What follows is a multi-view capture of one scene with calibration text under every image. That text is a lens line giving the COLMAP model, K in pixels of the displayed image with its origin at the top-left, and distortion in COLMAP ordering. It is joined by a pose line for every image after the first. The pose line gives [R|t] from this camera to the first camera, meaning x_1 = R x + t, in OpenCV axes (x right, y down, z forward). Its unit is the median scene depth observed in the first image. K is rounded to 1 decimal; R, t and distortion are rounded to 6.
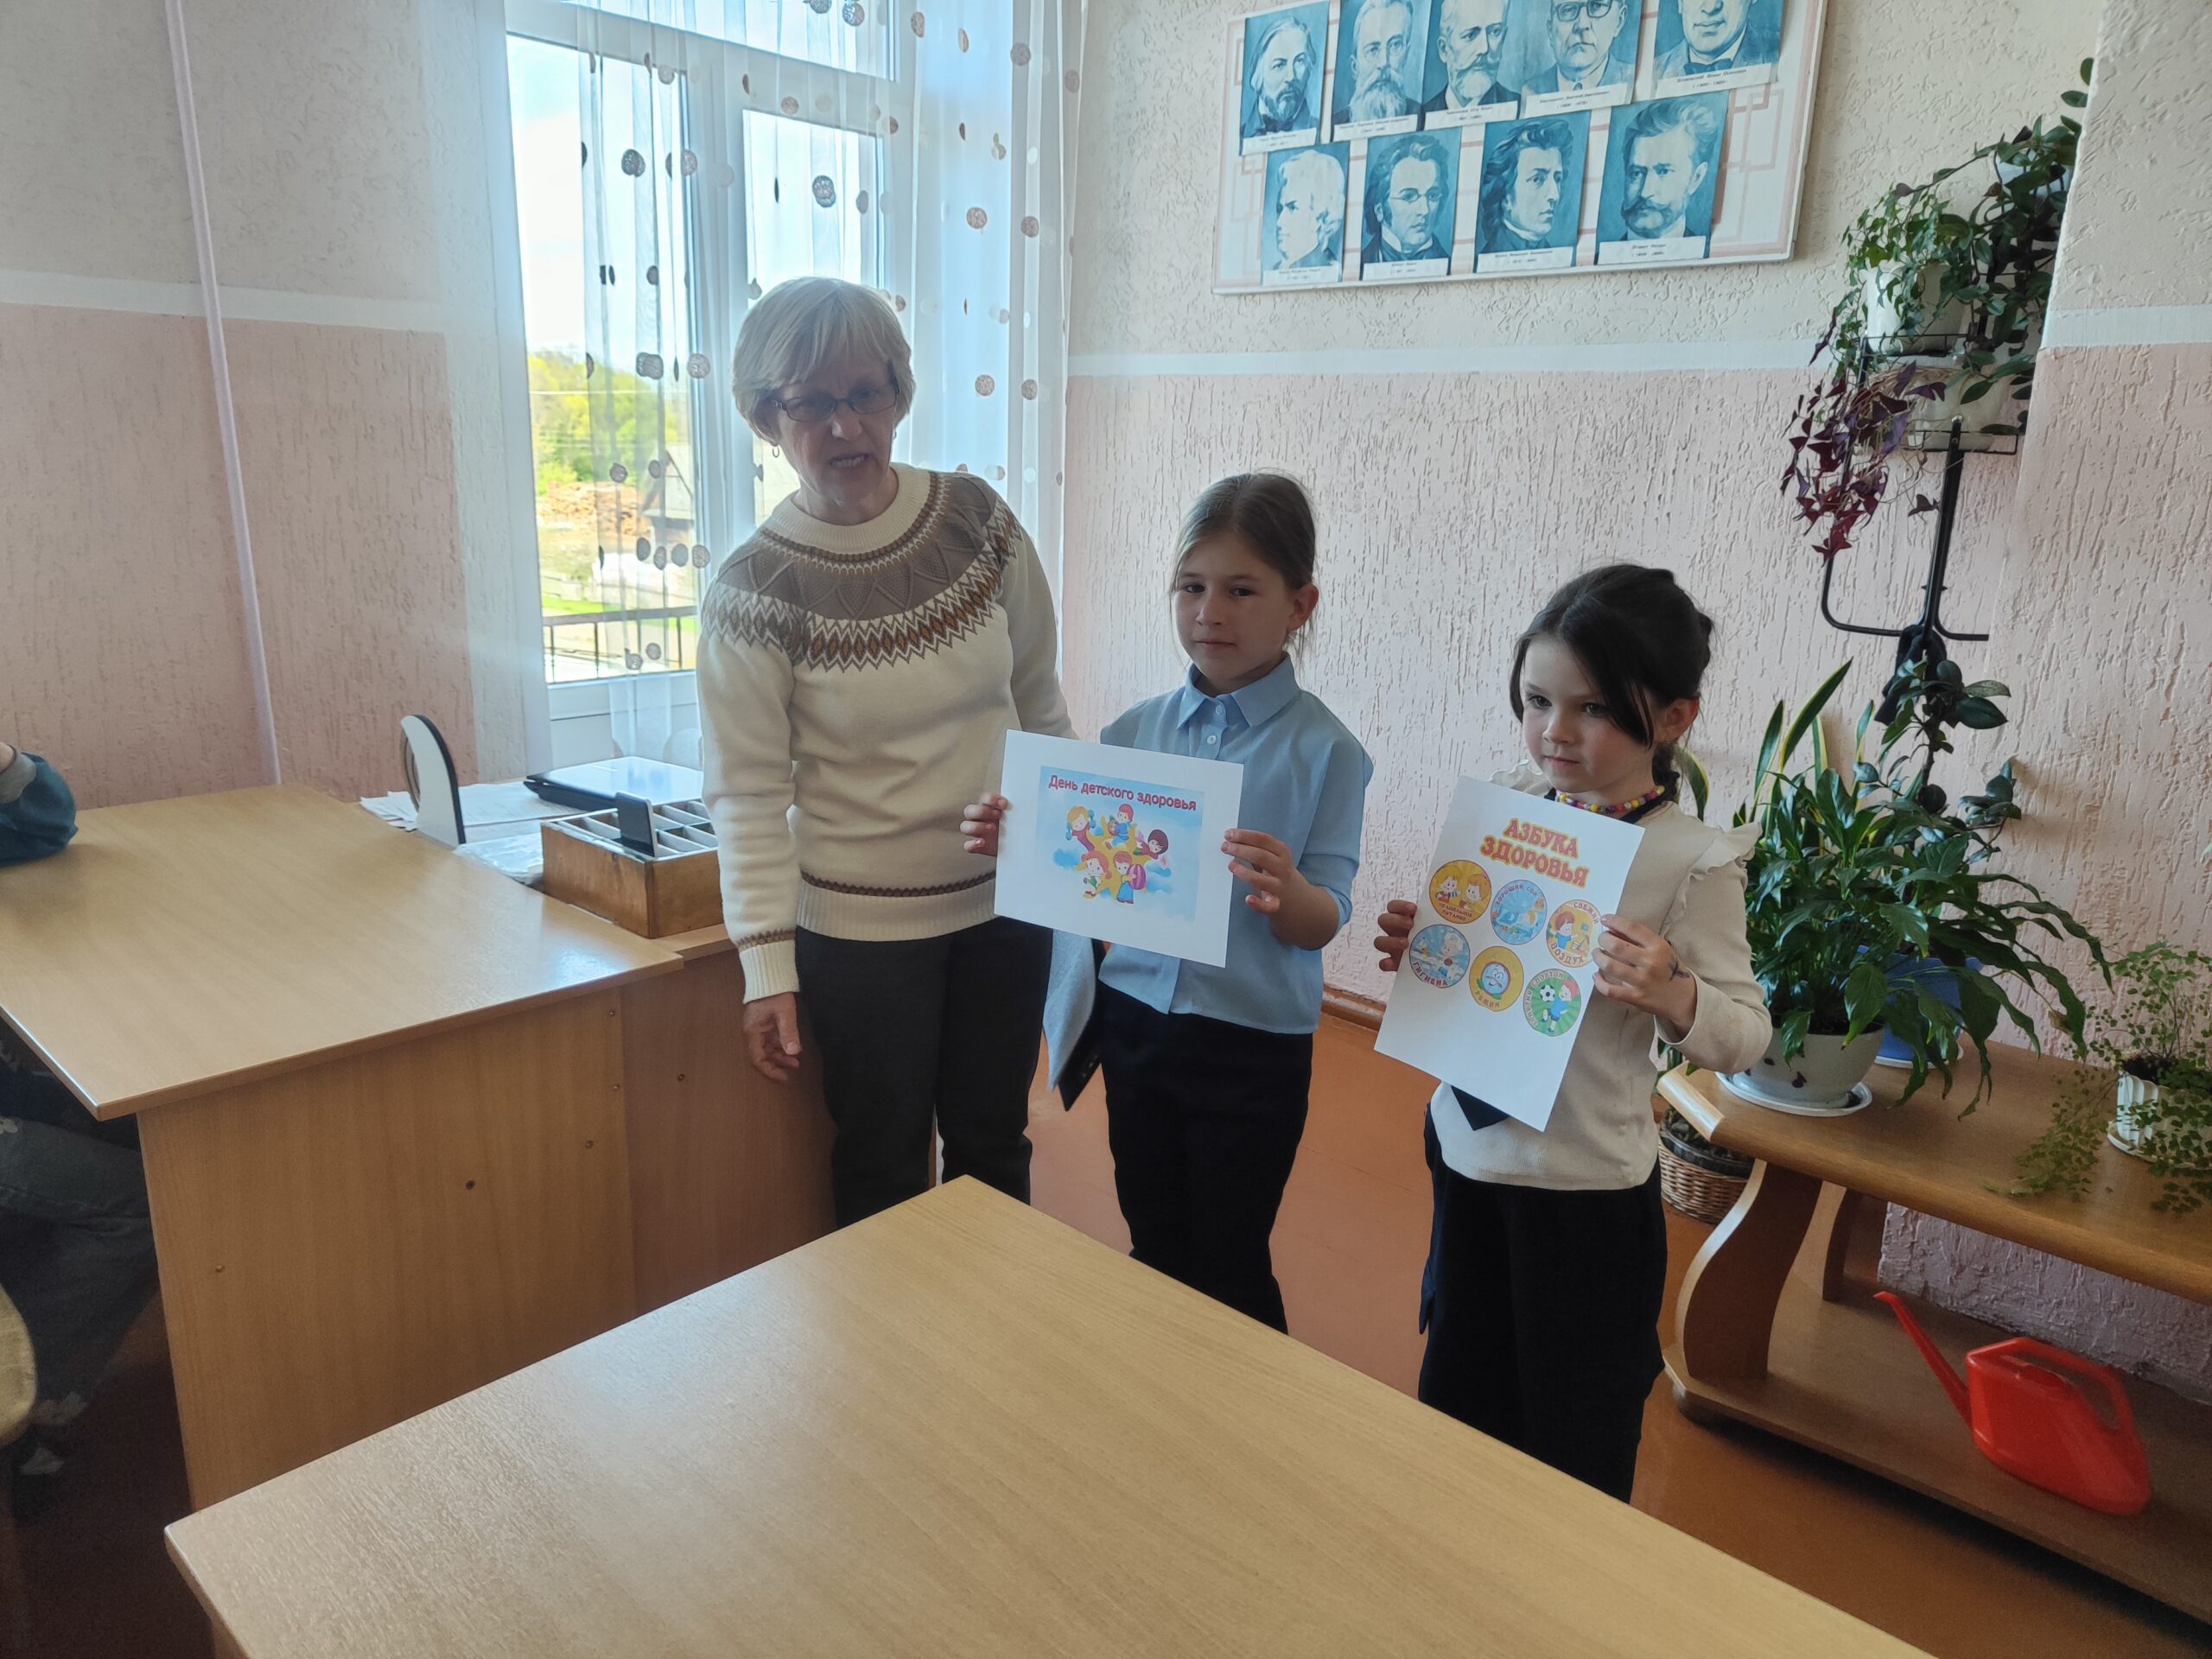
lens RADIAL K [[1497.6, 0, 1106.9], [0, 1497.6, 826.1], [0, 0, 1]] dist [0.012105, -0.005309]
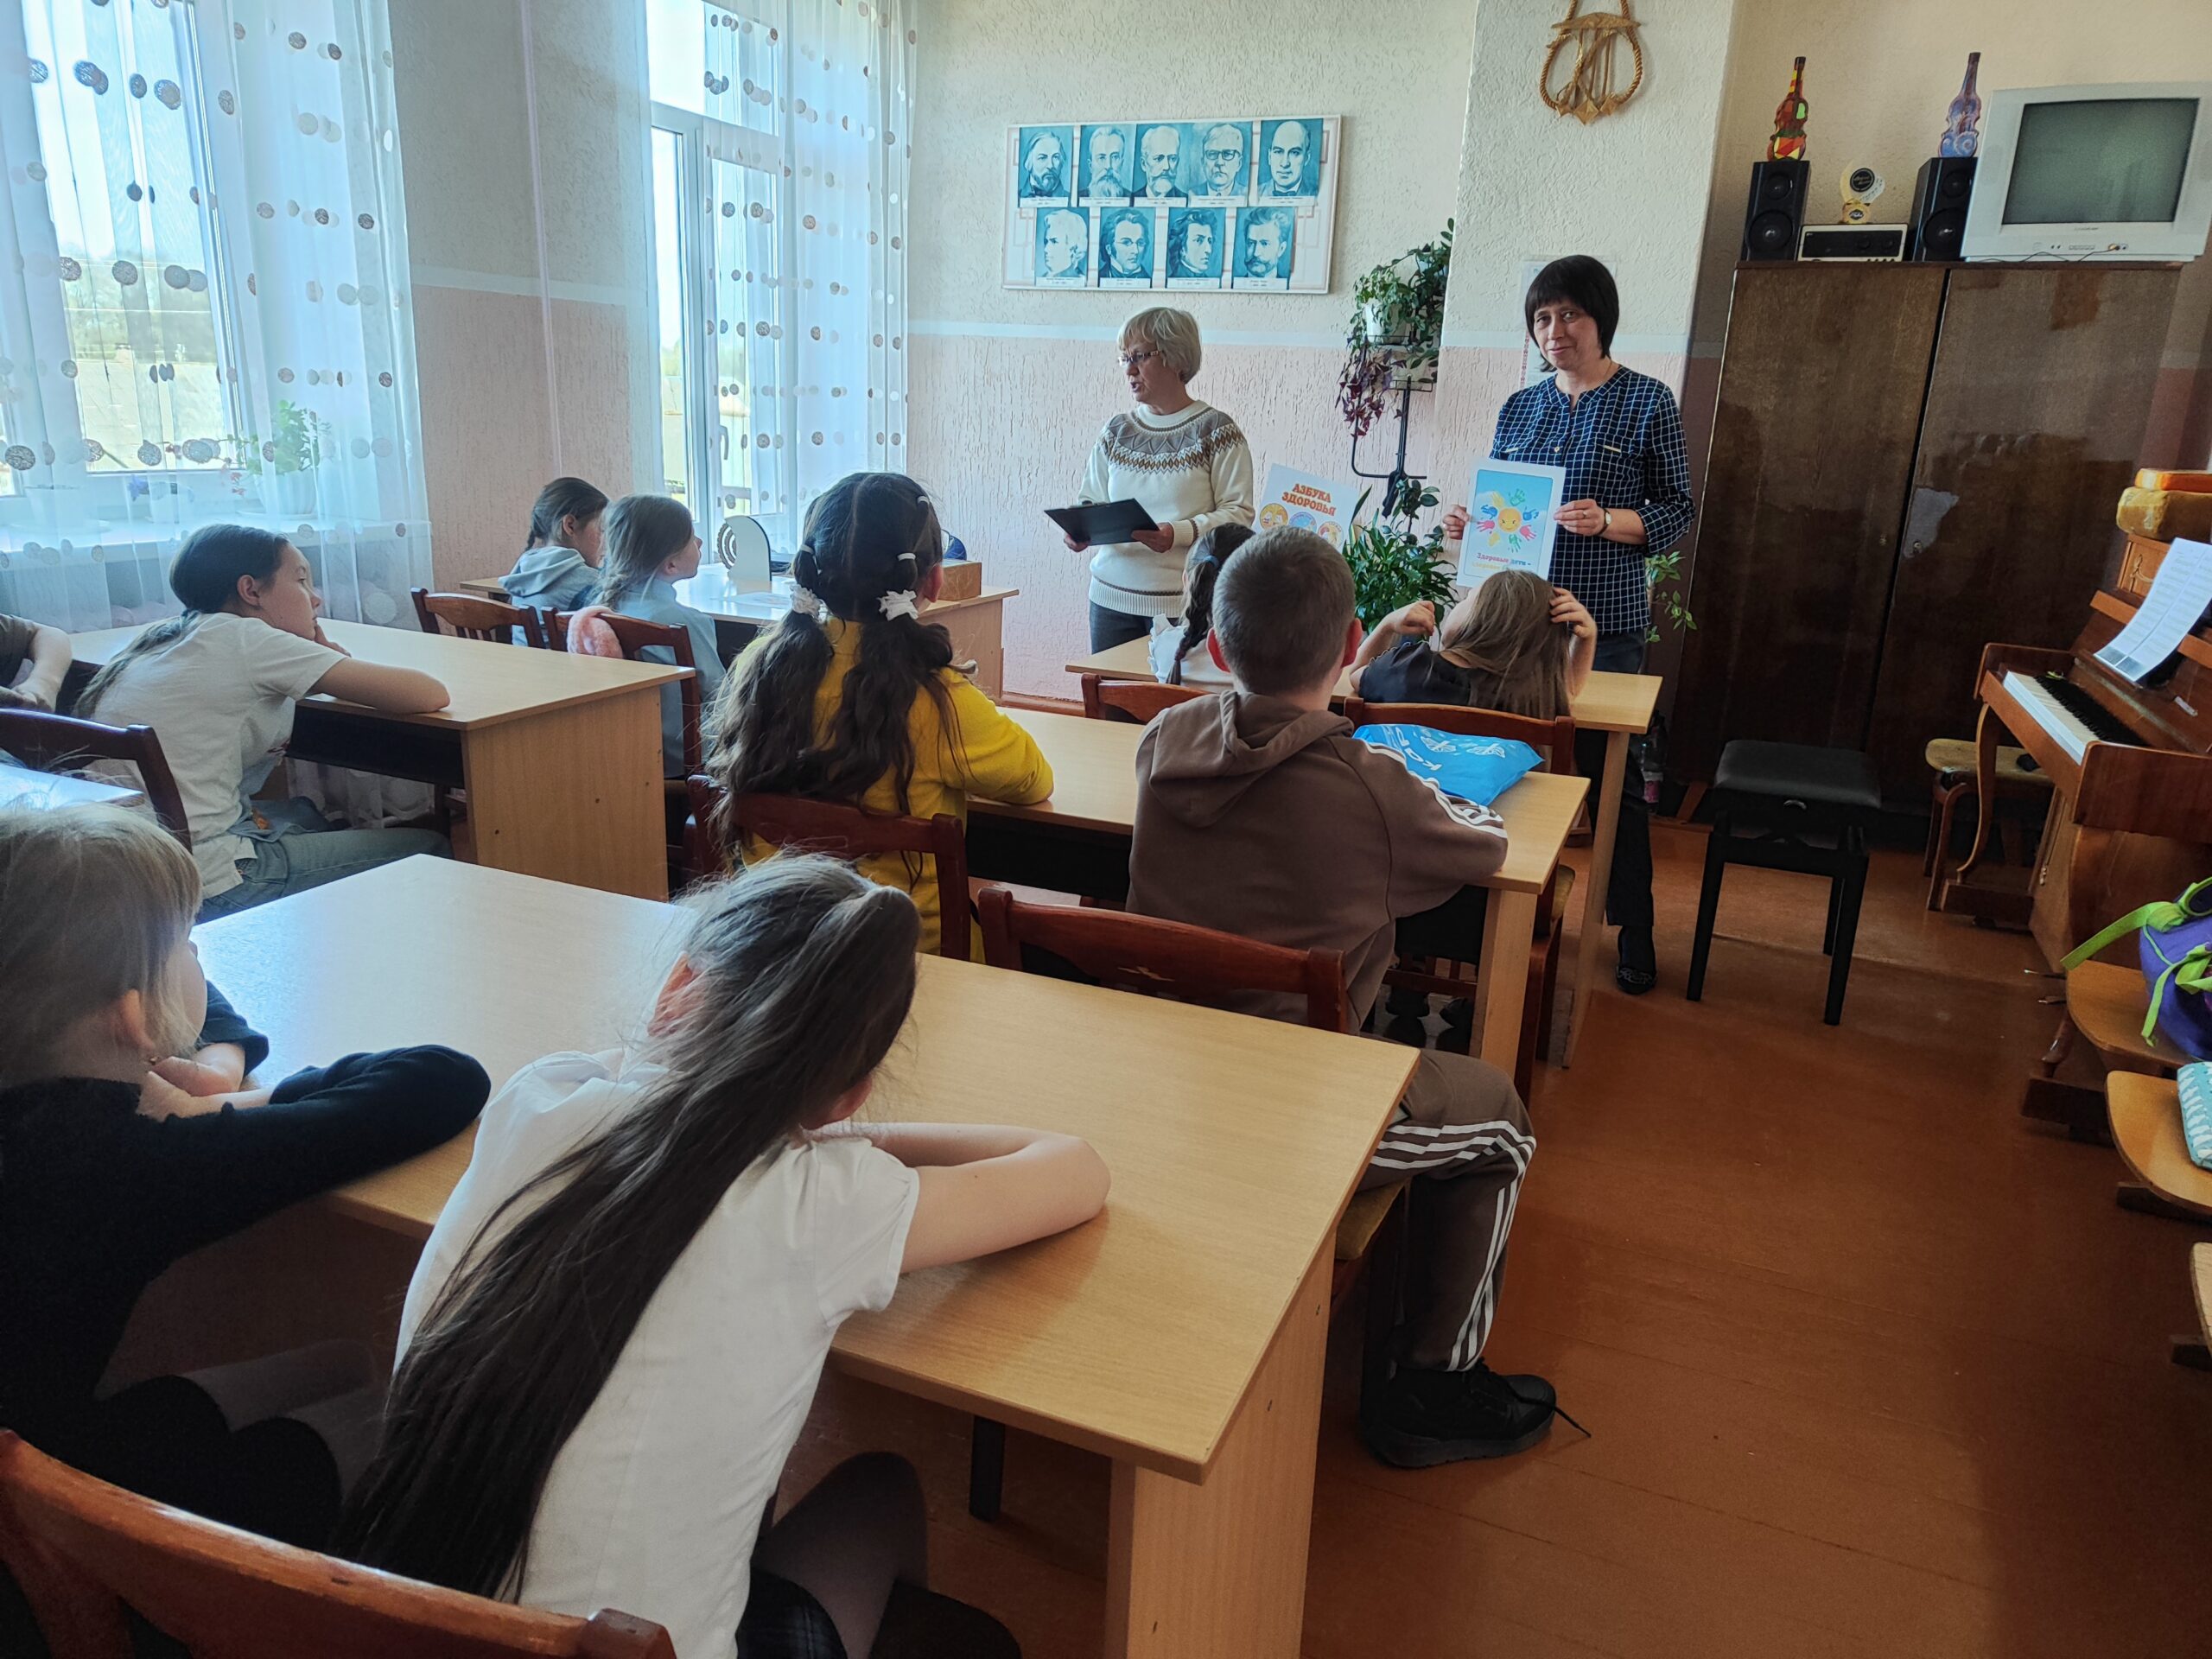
lens RADIAL K [[1497.6, 0, 1101.5], [0, 1497.6, 829.0], [0, 0, 1]] dist [0.012105, -0.005309]
pose [[0.937158, -0.083640, 0.338732, -0.532384], [0.068541, 0.996057, 0.056318, 0.192873], [-0.342107, -0.029562, 0.939196, -0.756862]]
